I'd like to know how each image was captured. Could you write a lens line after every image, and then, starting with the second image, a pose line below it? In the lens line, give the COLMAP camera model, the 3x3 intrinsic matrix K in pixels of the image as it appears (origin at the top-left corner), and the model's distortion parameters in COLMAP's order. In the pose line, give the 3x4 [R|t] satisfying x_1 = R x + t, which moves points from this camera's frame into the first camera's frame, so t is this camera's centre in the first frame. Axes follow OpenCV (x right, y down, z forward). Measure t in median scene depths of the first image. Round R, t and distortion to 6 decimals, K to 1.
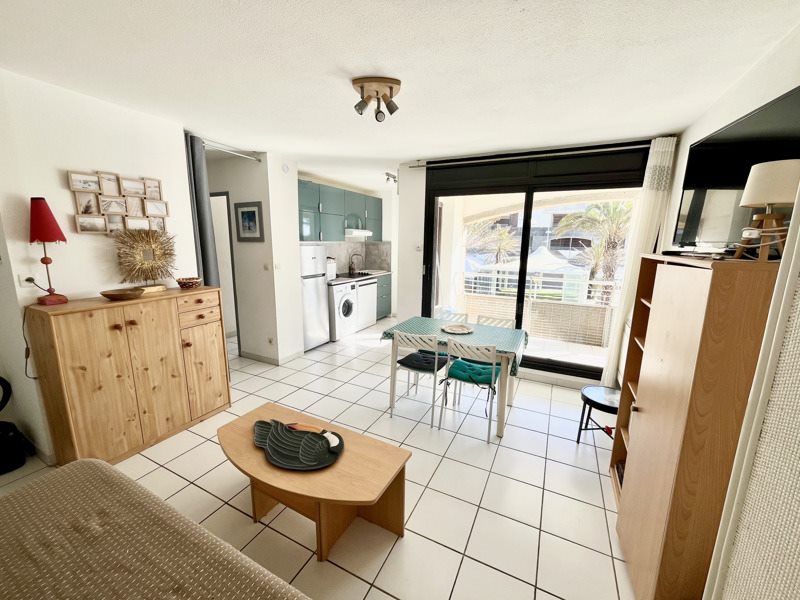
lens RADIAL K [[324.3, 0, 398.6], [0, 324.3, 302.2], [0, 0, 1]] dist [-0.001078, -0.000137]
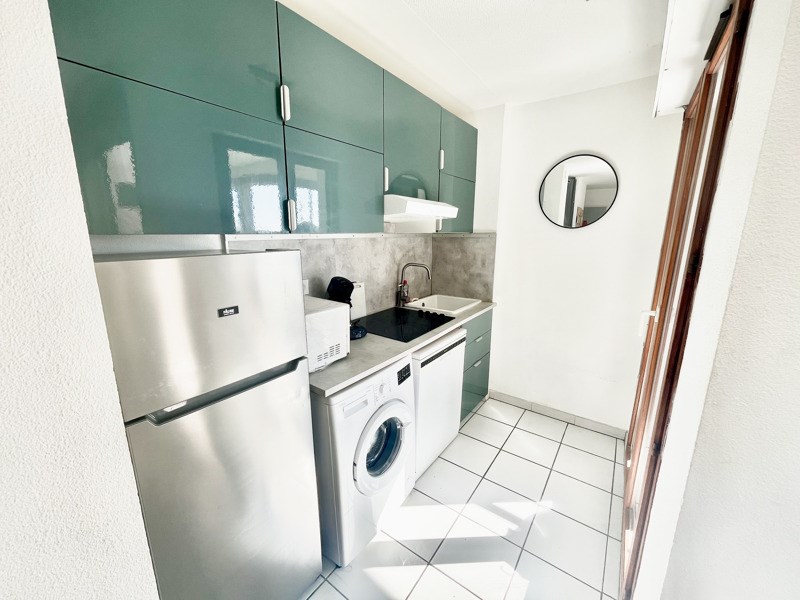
lens RADIAL K [[324.3, 0, 400.0], [0, 324.3, 301.2], [0, 0, 1]] dist [-0.001078, -0.000137]
pose [[0.987698, 0.021723, -0.154859, -0.081705], [-0.018748, 0.999611, 0.020645, -0.108010], [0.155248, -0.017488, 0.987721, 0.584833]]
